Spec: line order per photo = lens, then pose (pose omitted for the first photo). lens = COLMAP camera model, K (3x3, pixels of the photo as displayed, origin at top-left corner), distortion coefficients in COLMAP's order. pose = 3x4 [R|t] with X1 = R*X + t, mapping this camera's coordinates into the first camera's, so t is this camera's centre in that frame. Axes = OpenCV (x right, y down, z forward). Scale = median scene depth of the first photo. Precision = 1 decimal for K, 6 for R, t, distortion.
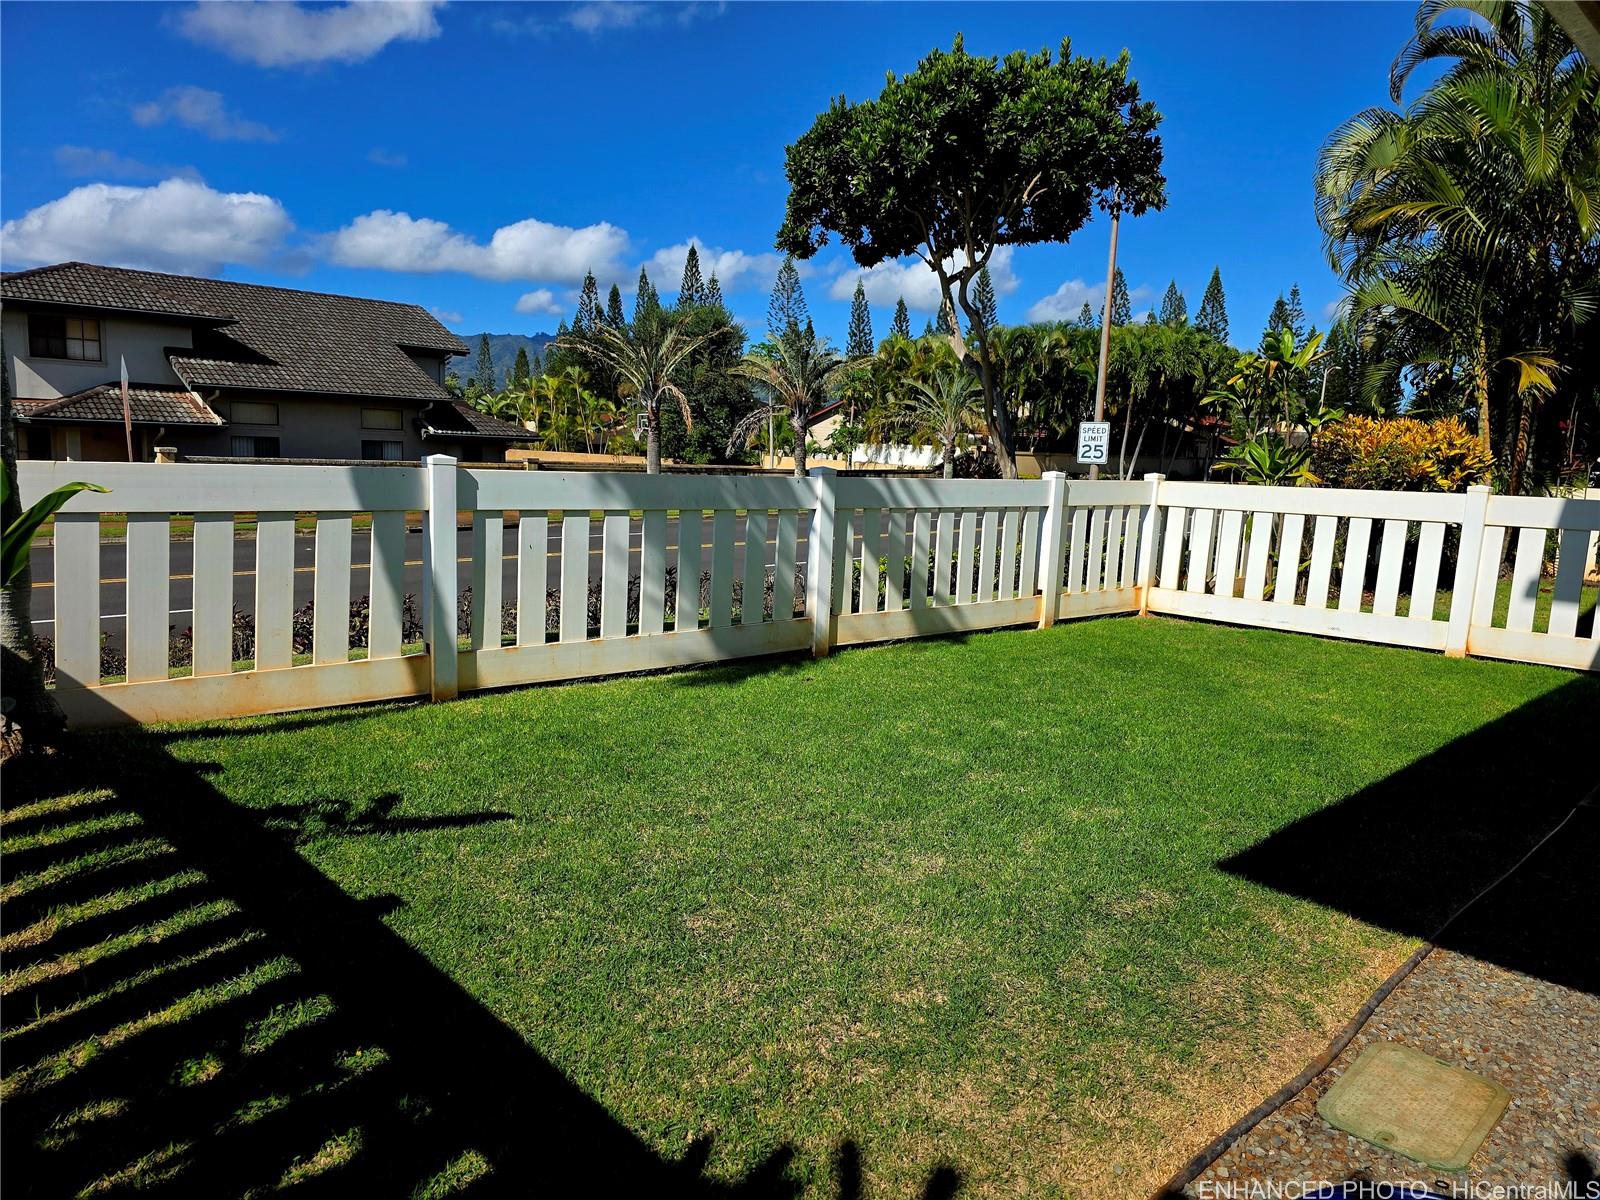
lens RADIAL K [[1084.7, 0, 816.0], [0, 1084.7, 598.0], [0, 0, 1]] dist [0.069988, -0.068594]
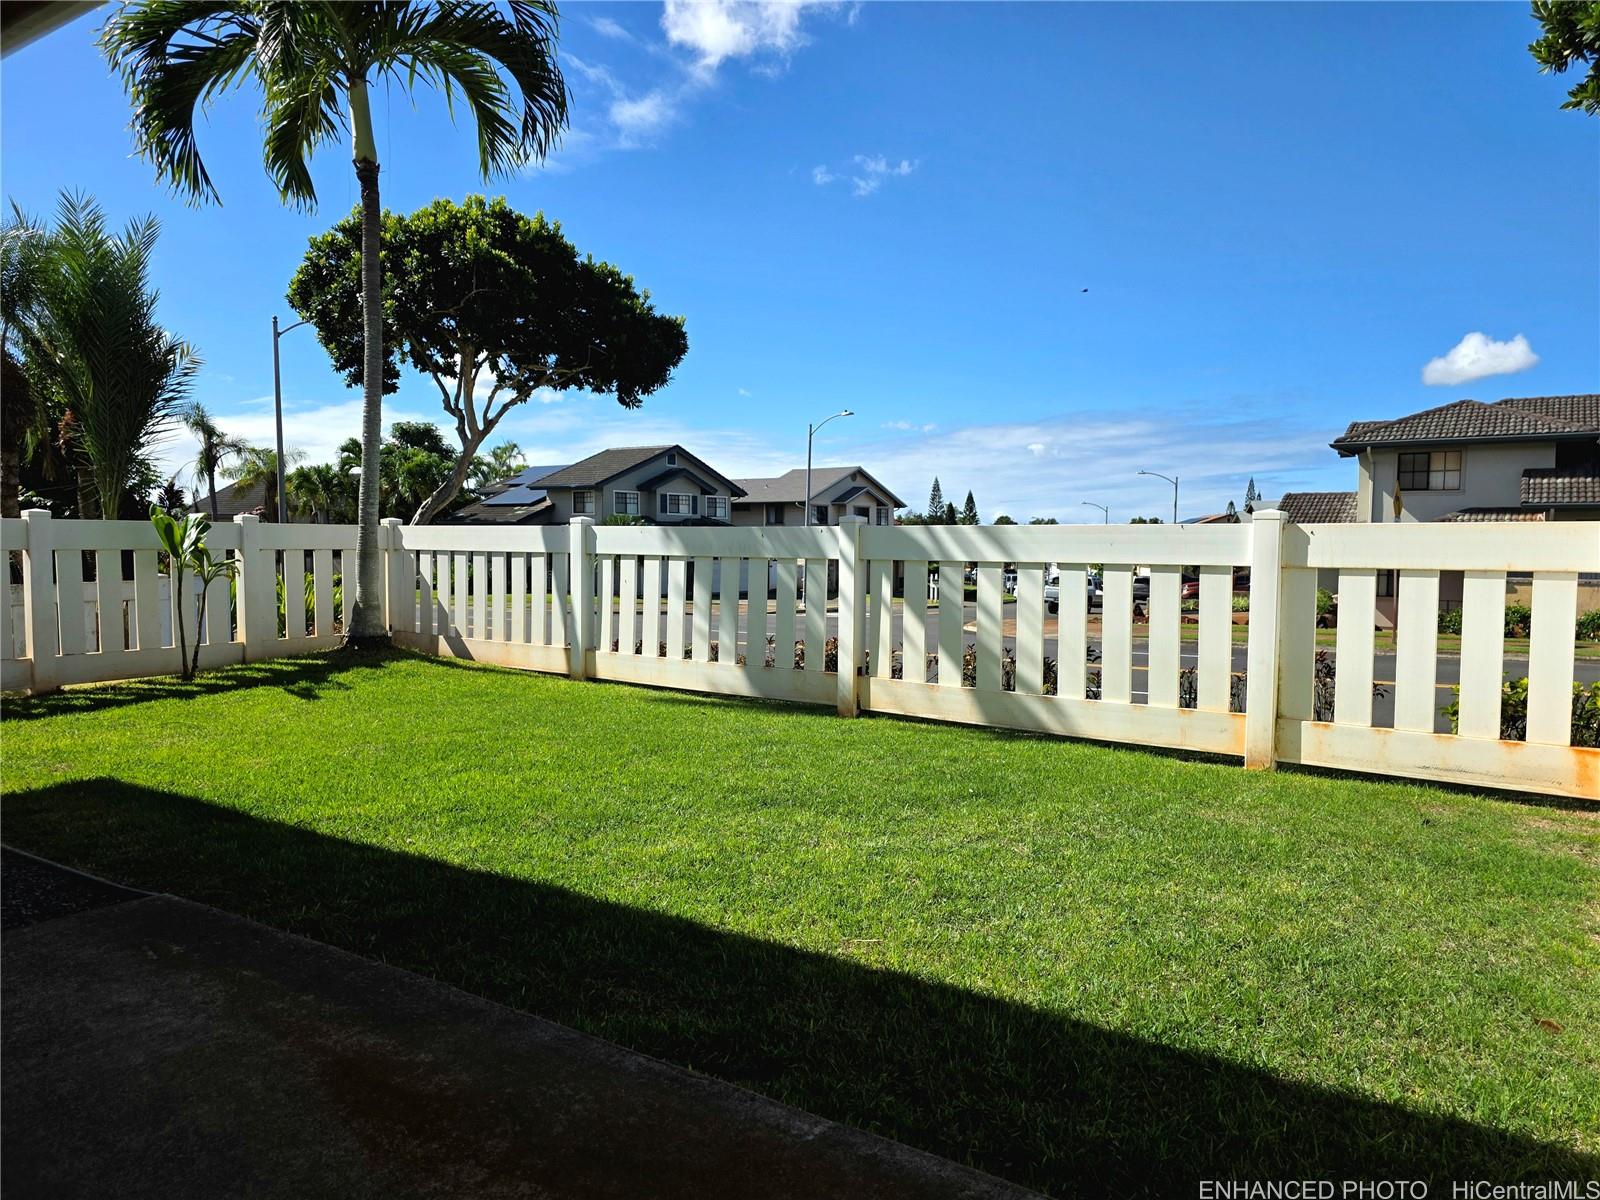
lens RADIAL K [[1085.2, 0, 861.1], [0, 1085.2, 619.2], [0, 0, 1]] dist [0.101555, -0.141316]
pose [[0.224612, 0.026573, -0.974086, 0.957638], [-0.136605, 0.990615, -0.004475, -0.028578], [0.964826, 0.134070, 0.226135, 0.826315]]
